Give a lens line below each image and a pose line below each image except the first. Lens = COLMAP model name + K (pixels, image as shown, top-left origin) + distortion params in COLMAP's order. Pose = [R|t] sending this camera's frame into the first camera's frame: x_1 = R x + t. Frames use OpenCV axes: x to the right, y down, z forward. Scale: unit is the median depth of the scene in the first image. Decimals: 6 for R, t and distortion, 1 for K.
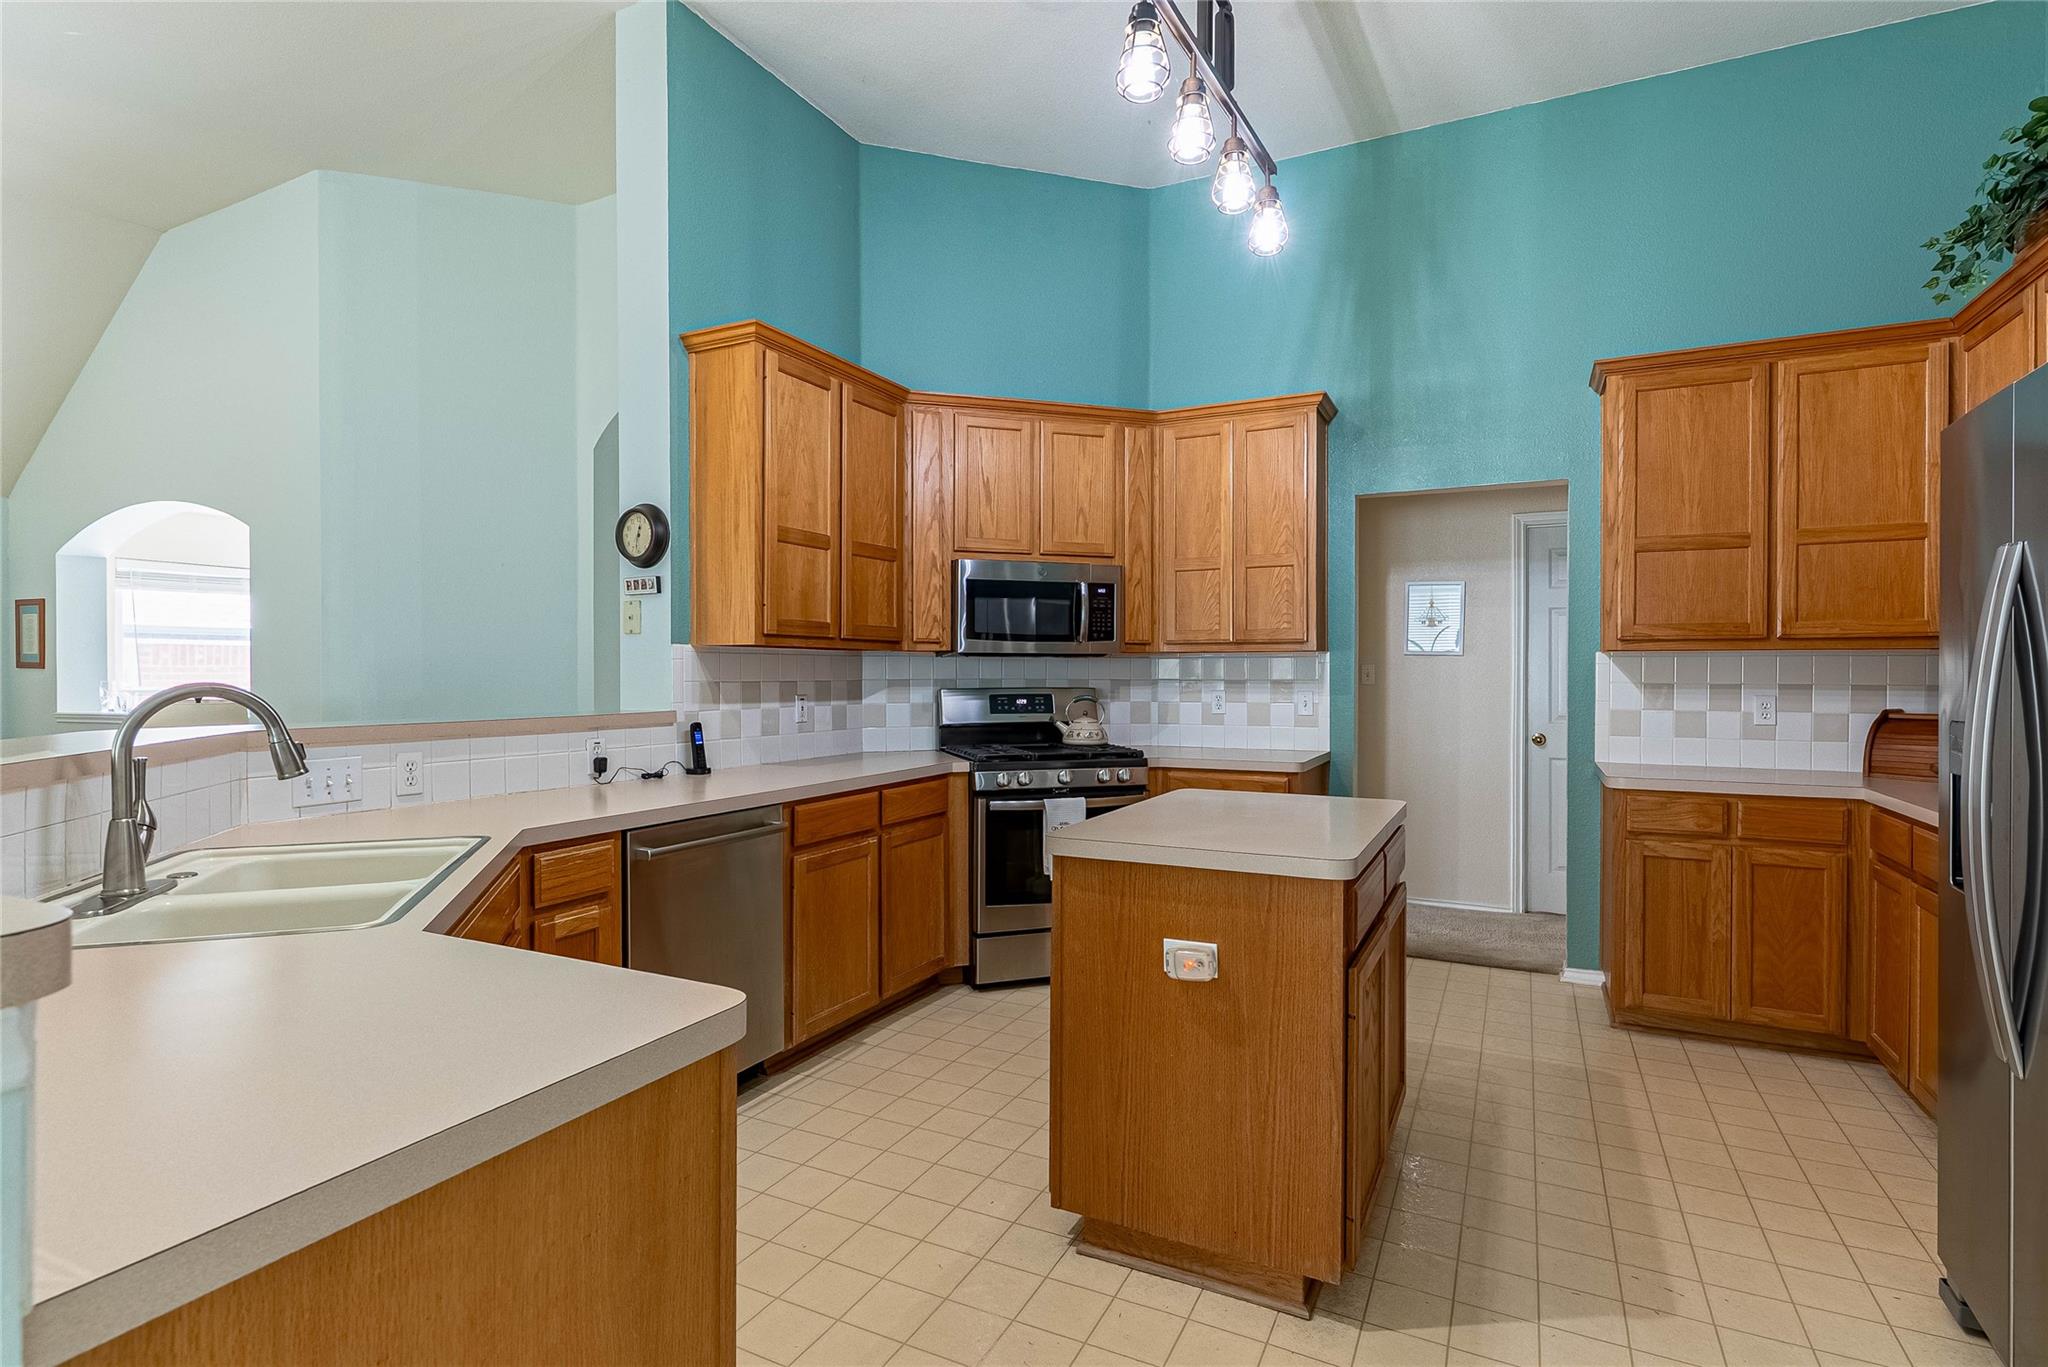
lens RADIAL K [[982.9, 0, 1024.0], [0, 982.9, 683.5], [0, 0, 1]] dist [-0.000206, 0.000100]
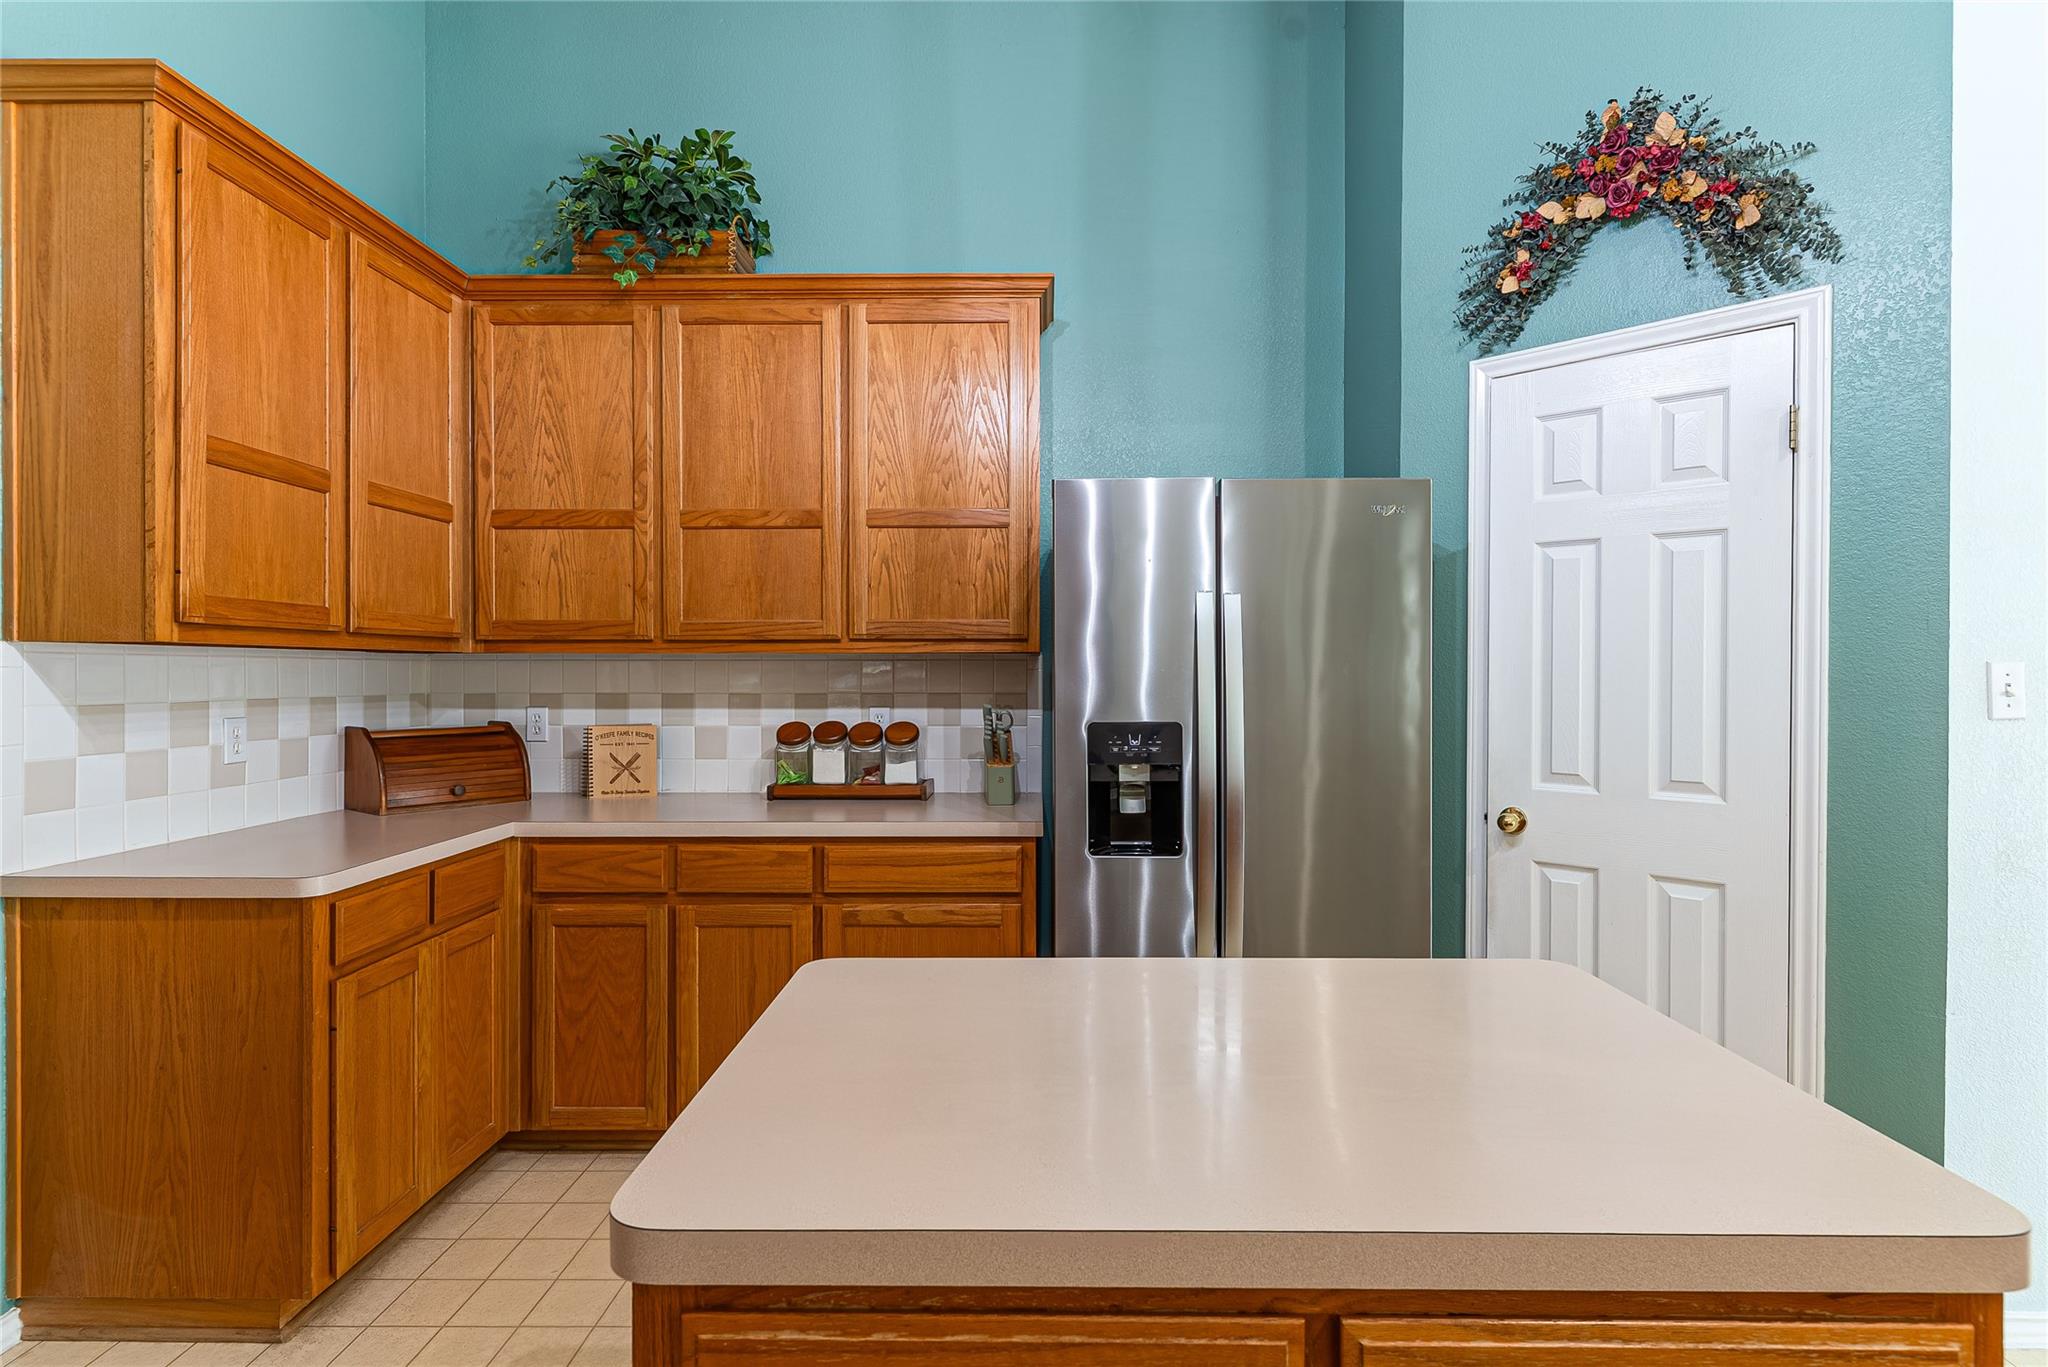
lens RADIAL K [[982.9, 0, 1024.0], [0, 982.9, 683.5], [0, 0, 1]] dist [-0.000206, 0.000100]
pose [[-0.435117, -0.013180, 0.900278, -0.061882], [0.004890, 0.999844, 0.017001, -0.019753], [-0.900361, 0.011799, -0.434984, 0.869034]]
